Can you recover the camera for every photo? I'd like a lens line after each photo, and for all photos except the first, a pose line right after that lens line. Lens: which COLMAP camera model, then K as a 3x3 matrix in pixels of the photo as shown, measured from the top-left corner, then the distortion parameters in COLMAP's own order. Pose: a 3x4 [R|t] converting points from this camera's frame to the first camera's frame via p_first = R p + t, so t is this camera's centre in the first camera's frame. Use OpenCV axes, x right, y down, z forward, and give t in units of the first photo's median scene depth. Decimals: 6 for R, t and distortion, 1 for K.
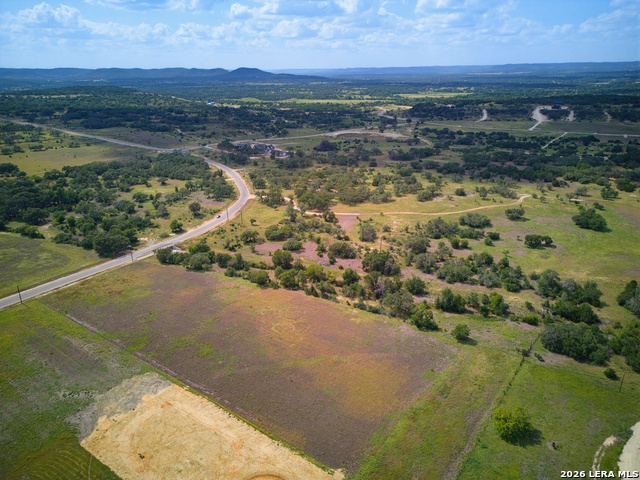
lens RADIAL K [[451.2, 0, 318.1], [0, 451.2, 244.7], [0, 0, 1]] dist [0.057276, -0.047856]
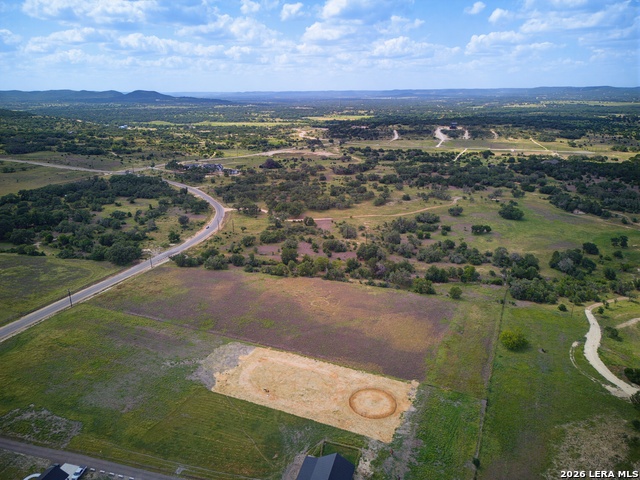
lens RADIAL K [[451.2, 0, 319.5], [0, 451.2, 244.7], [0, 0, 1]] dist [0.057276, -0.047856]
pose [[0.976841, -0.063697, 0.204268, -0.258543], [0.073048, 0.996583, -0.038558, 0.058896], [-0.201114, 0.052586, 0.978155, -0.170435]]
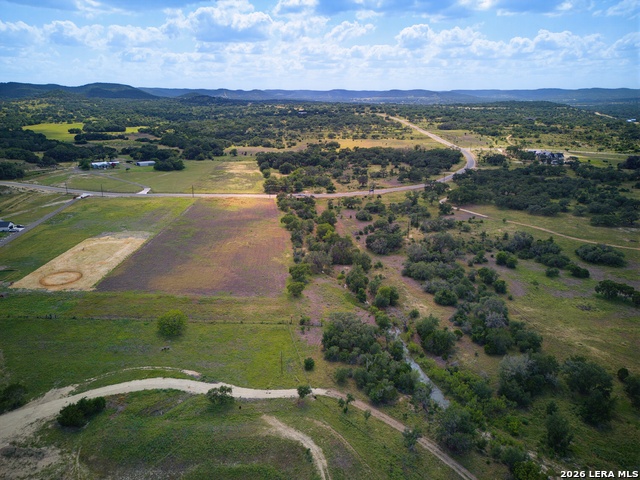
lens RADIAL K [[451.2, 0, 319.4], [0, 451.2, 229.7], [0, 0, 1]] dist [0.057276, -0.047856]
pose [[0.582227, 0.241762, -0.776249, 0.856510], [-0.297551, 0.951889, 0.073286, -0.017381], [0.756621, 0.188305, 0.626152, 0.299659]]
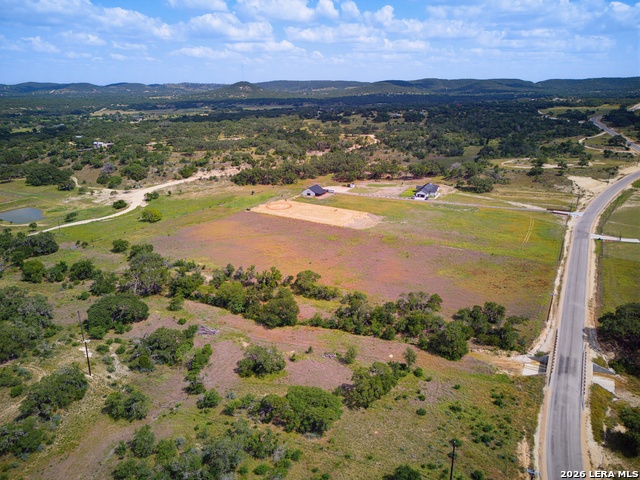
lens RADIAL K [[451.2, 0, 322.7], [0, 451.2, 244.4], [0, 0, 1]] dist [0.057276, -0.047856]
pose [[-0.998377, 0.034940, -0.044971, -0.120331], [-0.002181, 0.765634, 0.643273, -0.440361], [0.056908, 0.642327, -0.764315, 1.500010]]
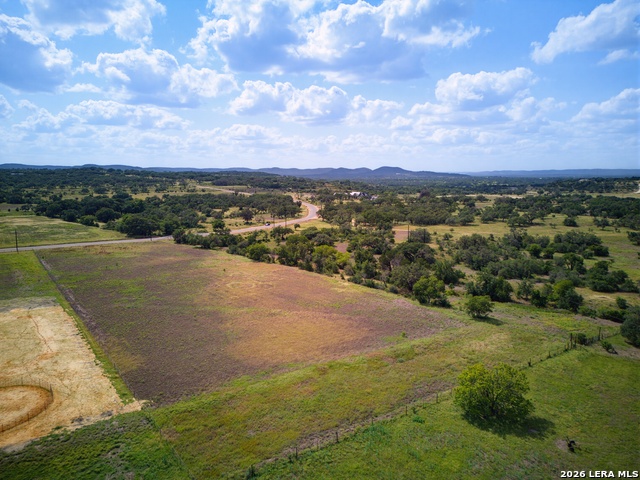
lens RADIAL K [[451.2, 0, 317.4], [0, 451.2, 245.1], [0, 0, 1]] dist [0.057276, -0.047856]
pose [[0.952382, 0.058922, -0.299160, 0.221896], [-0.119926, 0.974459, -0.189859, 0.201080], [0.280333, 0.216696, 0.935124, 0.247270]]
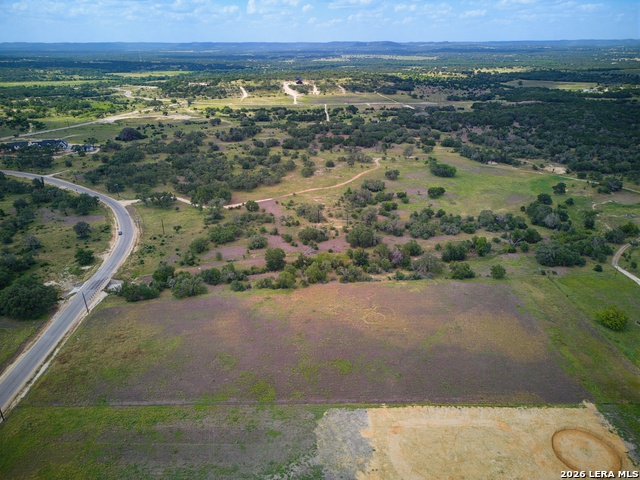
lens RADIAL K [[451.2, 0, 321.8], [0, 451.2, 247.0], [0, 0, 1]] dist [0.057276, -0.047856]
pose [[0.808050, -0.233934, 0.540676, -0.526638], [0.209021, 0.971914, 0.108133, -0.072446], [-0.550787, 0.025636, 0.834252, 0.210351]]
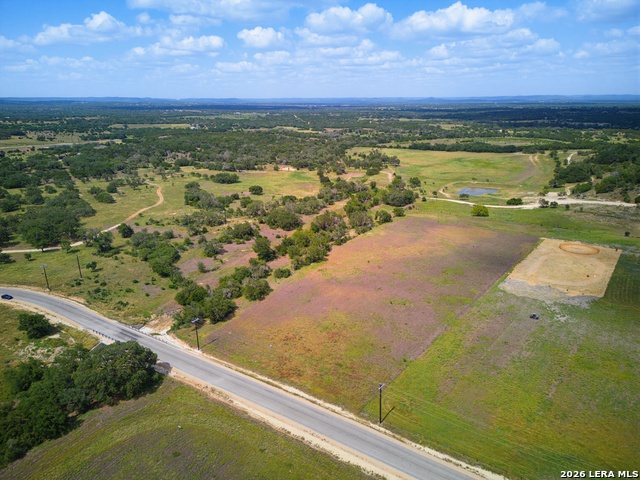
lens RADIAL K [[451.2, 0, 322.4], [0, 451.2, 240.4], [0, 0, 1]] dist [0.057276, -0.047856]
pose [[0.022199, -0.287181, 0.957619, -0.952824], [0.363066, 0.894777, 0.259919, -0.172375], [-0.931499, 0.341908, 0.124129, 0.847311]]
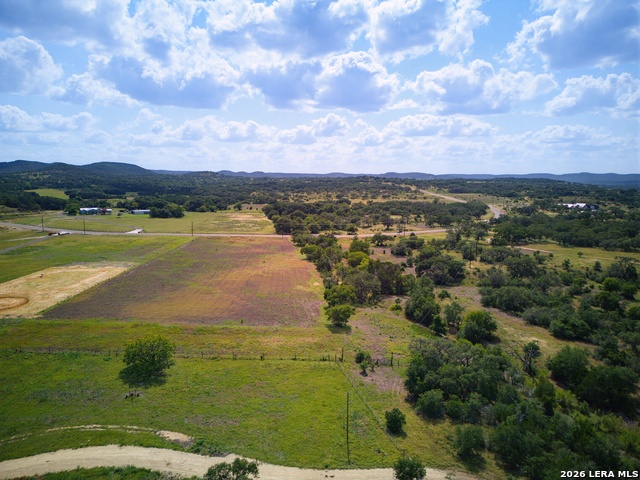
lens RADIAL K [[451.2, 0, 318.6], [0, 451.2, 222.6], [0, 0, 1]] dist [0.057276, -0.047856]
pose [[0.583784, 0.090080, -0.806896, 0.648789], [-0.300731, 0.947128, -0.111842, 0.114973], [0.754160, 0.307950, 0.580008, 0.422593]]
